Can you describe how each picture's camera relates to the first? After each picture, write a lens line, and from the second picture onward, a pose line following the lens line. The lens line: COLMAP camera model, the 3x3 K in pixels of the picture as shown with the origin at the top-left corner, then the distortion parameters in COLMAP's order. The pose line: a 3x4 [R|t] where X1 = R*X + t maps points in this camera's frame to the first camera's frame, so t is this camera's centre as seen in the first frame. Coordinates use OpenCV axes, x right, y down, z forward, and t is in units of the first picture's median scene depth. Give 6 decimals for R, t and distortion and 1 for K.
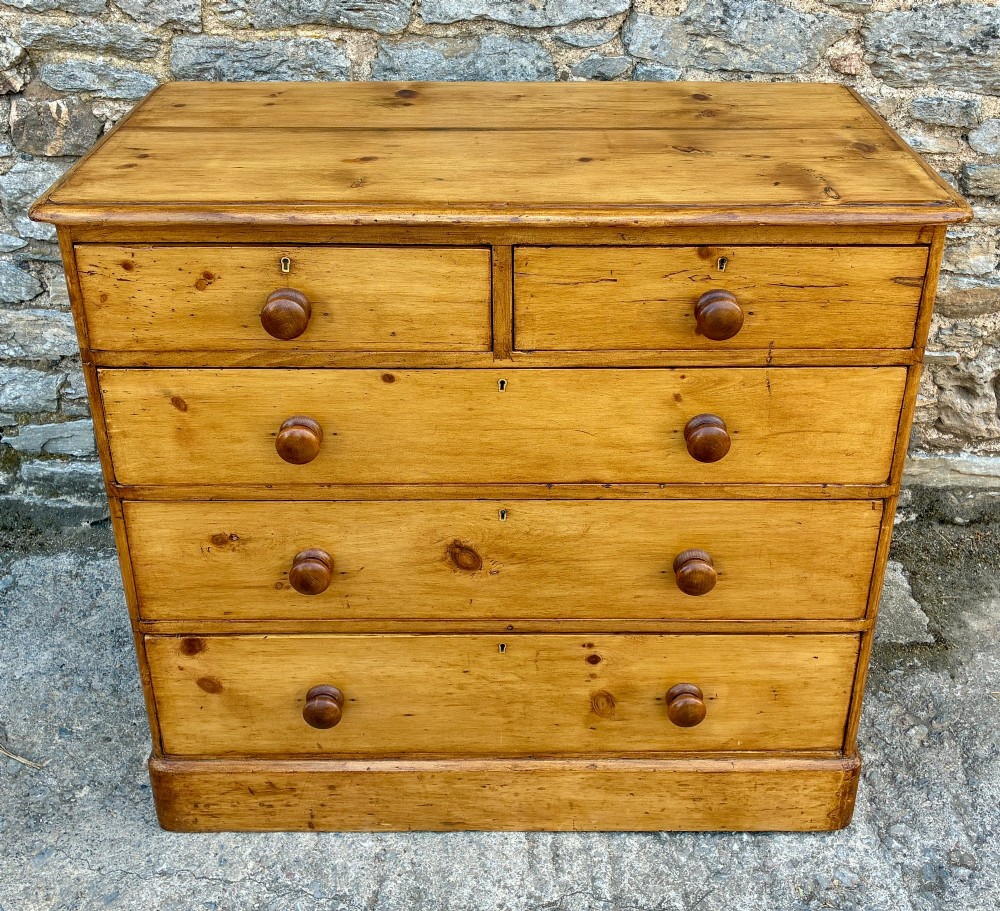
lens RADIAL K [[1151.6, 0, 526.0], [0, 1151.6, 312.6], [0, 0, 1]] dist [0.022775, -0.004164]
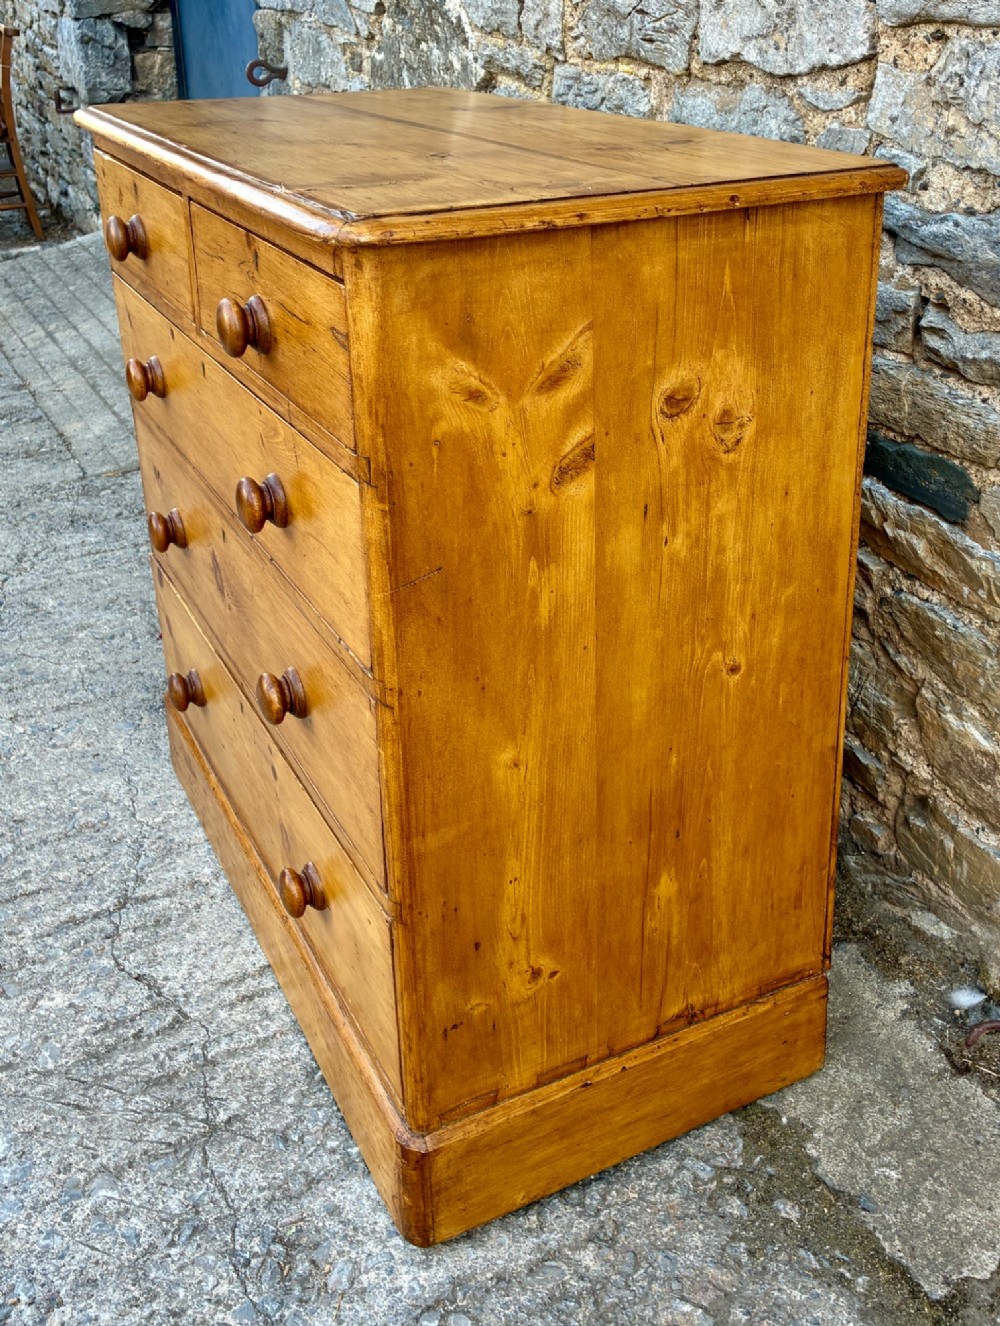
lens RADIAL K [[1393.3, 0, 583.6], [0, 1393.3, 533.2], [0, 0, 1]] dist [0.027348, -0.004223]
pose [[0.462332, 0.324060, -0.825369, 0.859373], [-0.381459, 0.912977, 0.144782, -0.073923], [0.800461, 0.247907, 0.545714, 0.557361]]
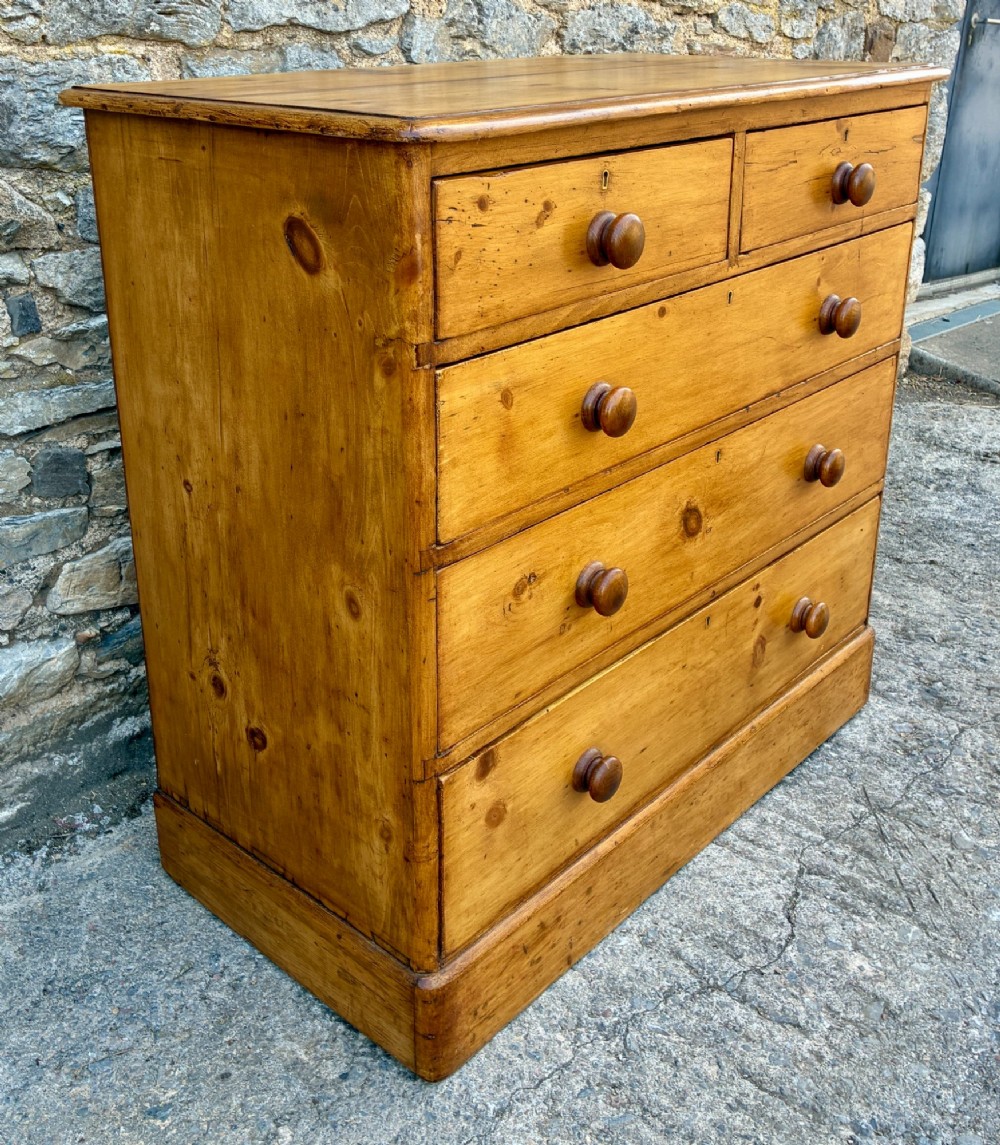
lens RADIAL K [[1224.0, 0, 471.0], [0, 1224.0, 440.3], [0, 0, 1]] dist [0.017676, 0.008329]
pose [[0.679592, -0.256885, 0.687142, -0.724932], [0.331414, 0.943159, 0.024824, 0.063558], [-0.654461, 0.210859, 0.726099, 0.359529]]
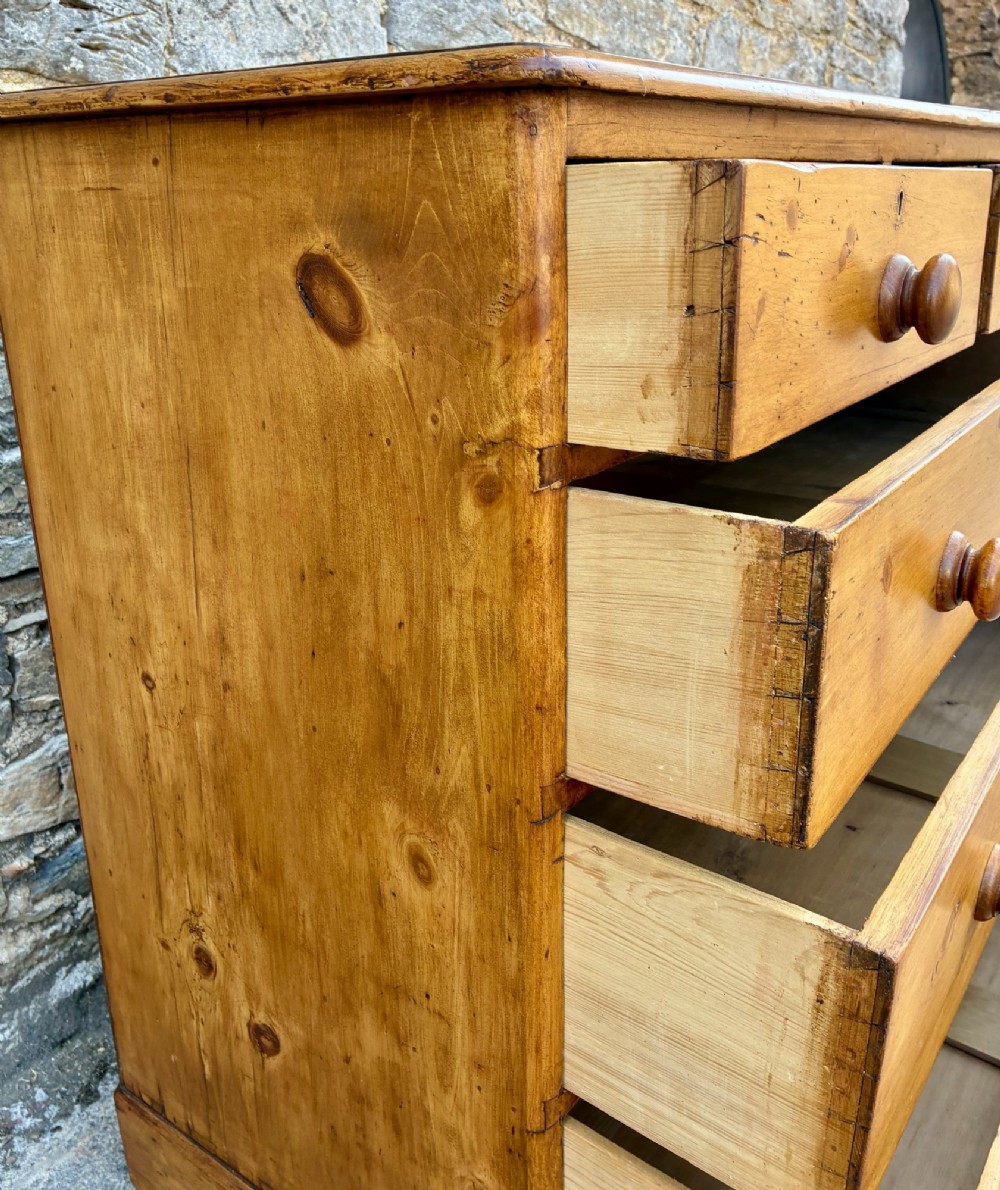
lens RADIAL K [[1073.9, 0, 501.3], [0, 1073.9, 522.6], [0, 0, 1]] dist [0.009442, 0.013722]
pose [[0.593779, -0.260917, 0.761150, -0.565888], [0.375908, 0.926339, 0.024293, 0.032862], [-0.711421, 0.271697, 0.648121, 0.618710]]
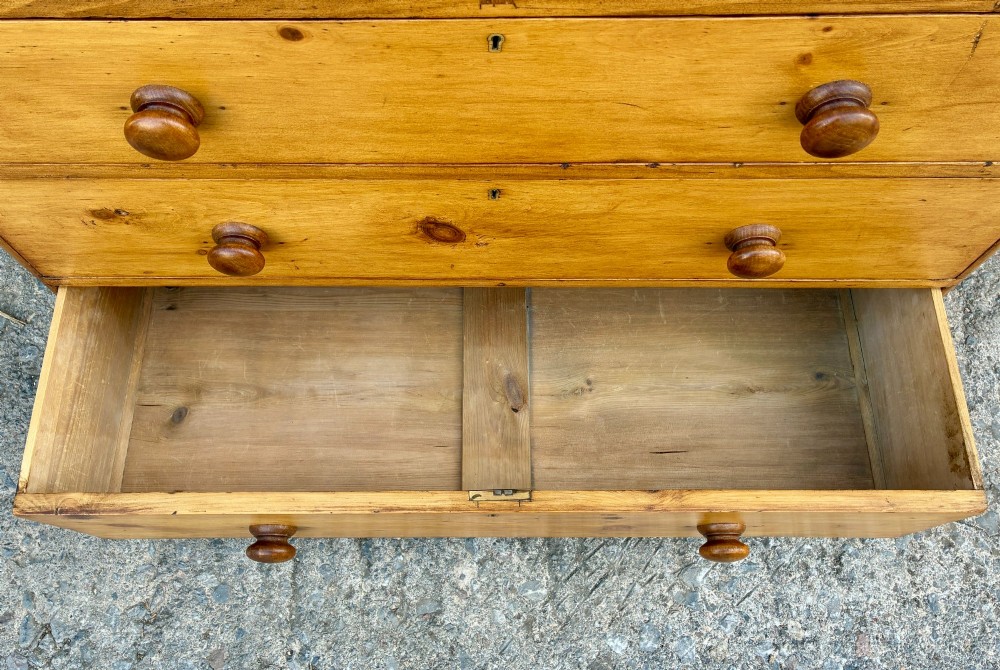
lens RADIAL K [[837.2, 0, 474.4], [0, 837.2, 301.3], [0, 0, 1]] dist [0.059270, -0.089330]
pose [[0.999610, 0.008360, -0.026660, -0.015724], [0.010331, 0.775968, 0.630688, -0.080885], [0.025960, -0.630717, 0.775578, 0.495348]]
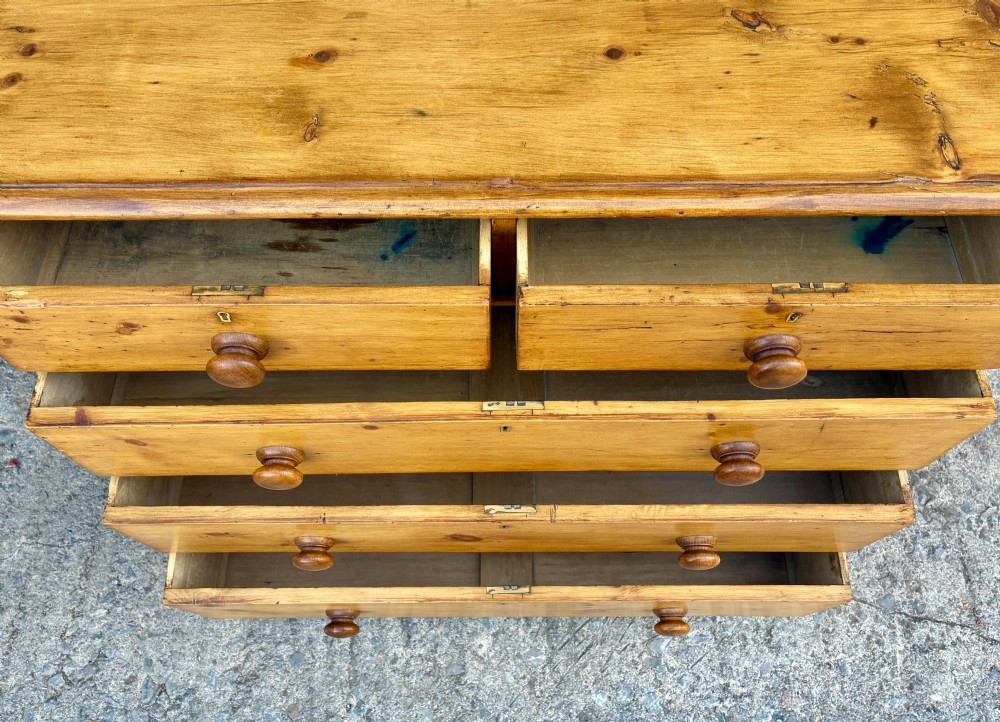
lens RADIAL K [[806.9, 0, 490.1], [0, 806.9, 333.4], [0, 0, 1]] dist [0.055348, -0.076424]
pose [[0.999679, 0.005523, -0.024728, -0.012498], [0.010329, 0.802346, 0.596770, -0.254036], [0.023137, -0.596834, 0.802031, 0.393119]]
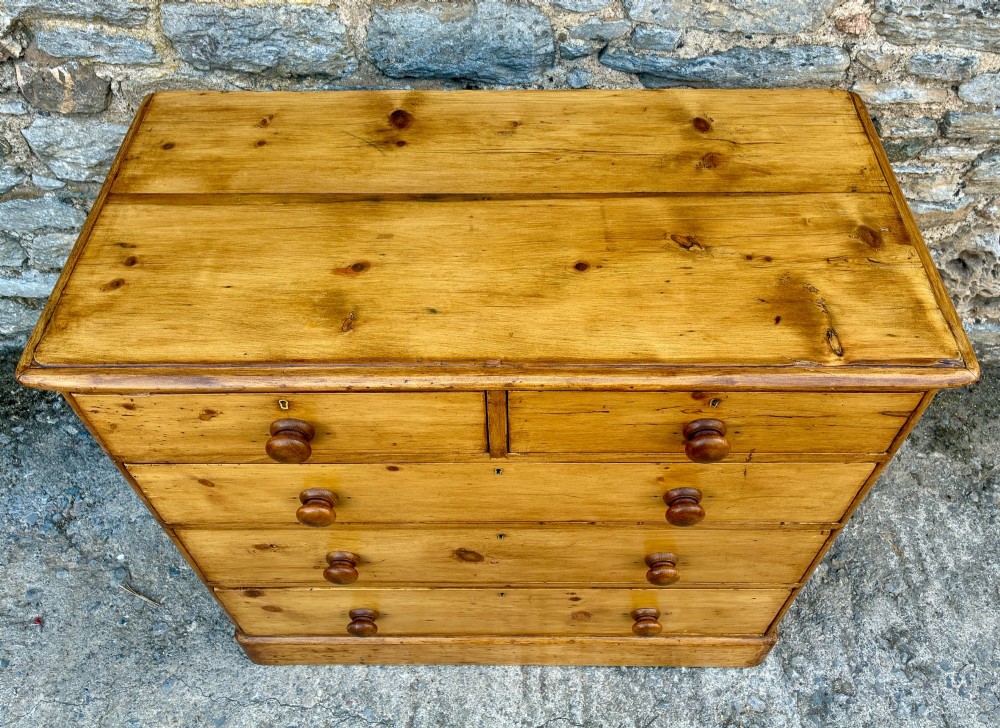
lens RADIAL K [[827.9, 0, 513.8], [0, 827.9, 333.6], [0, 0, 1]] dist [0.041559, -0.044143]
pose [[0.999888, 0.004364, -0.014282, 0.003560], [0.002013, 0.908230, 0.418466, -0.315623], [0.014797, -0.418448, 0.908120, 0.282816]]
